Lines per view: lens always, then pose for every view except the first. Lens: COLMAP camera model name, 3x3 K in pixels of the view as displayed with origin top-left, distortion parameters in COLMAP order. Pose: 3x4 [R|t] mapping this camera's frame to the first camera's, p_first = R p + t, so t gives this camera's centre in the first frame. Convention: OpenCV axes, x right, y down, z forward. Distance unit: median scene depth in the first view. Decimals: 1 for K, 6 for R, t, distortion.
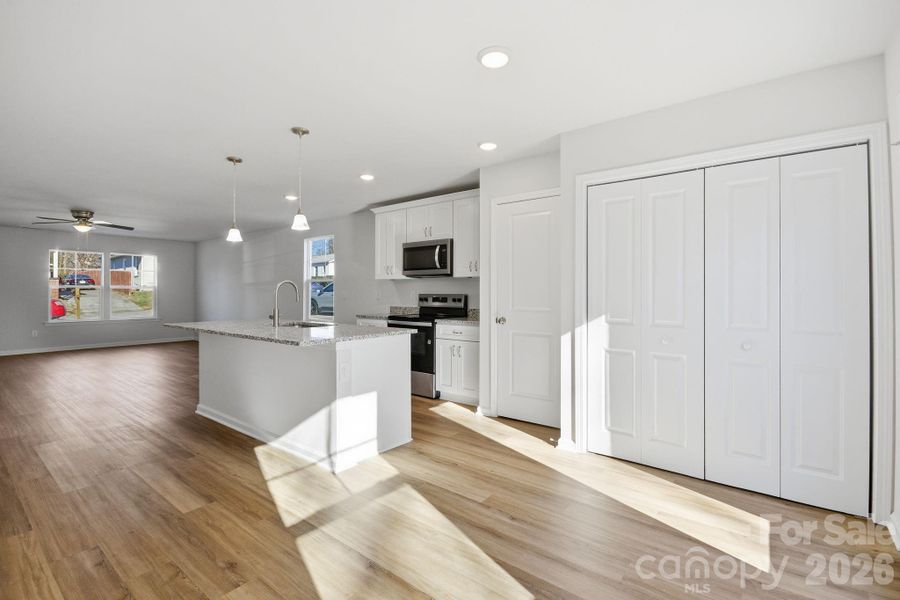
lens RADIAL K [[416.8, 0, 449.5], [0, 416.8, 287.6], [0, 0, 1]] dist [-0.000657, -0.000383]
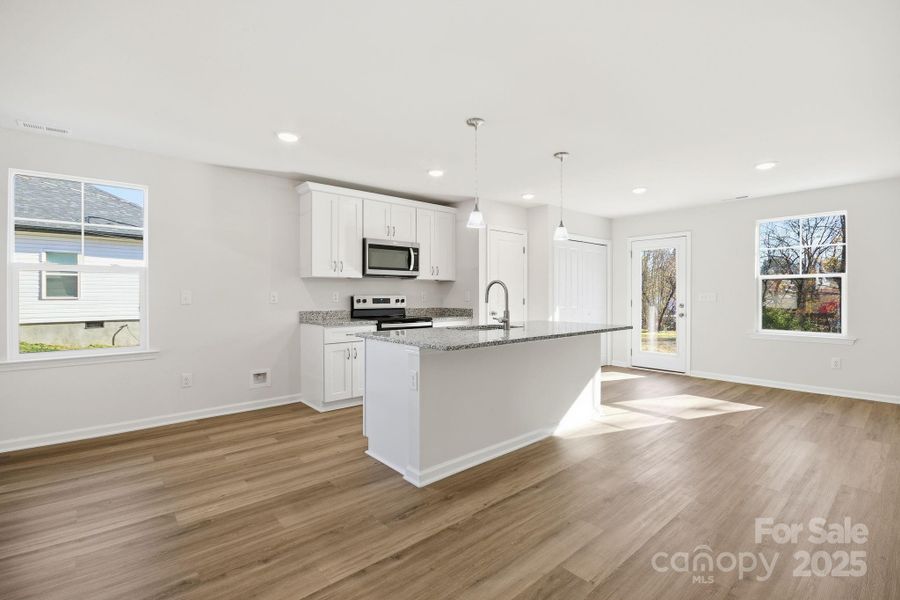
lens RADIAL K [[404.3, 0, 448.1], [0, 404.3, 295.0], [0, 0, 1]] dist [-0.009393, -0.000136]
pose [[0.192038, -0.003602, 0.981381, -1.009954], [-0.008011, 0.999954, 0.005238, 0.009324], [-0.981355, -0.008867, 0.192000, 0.719193]]
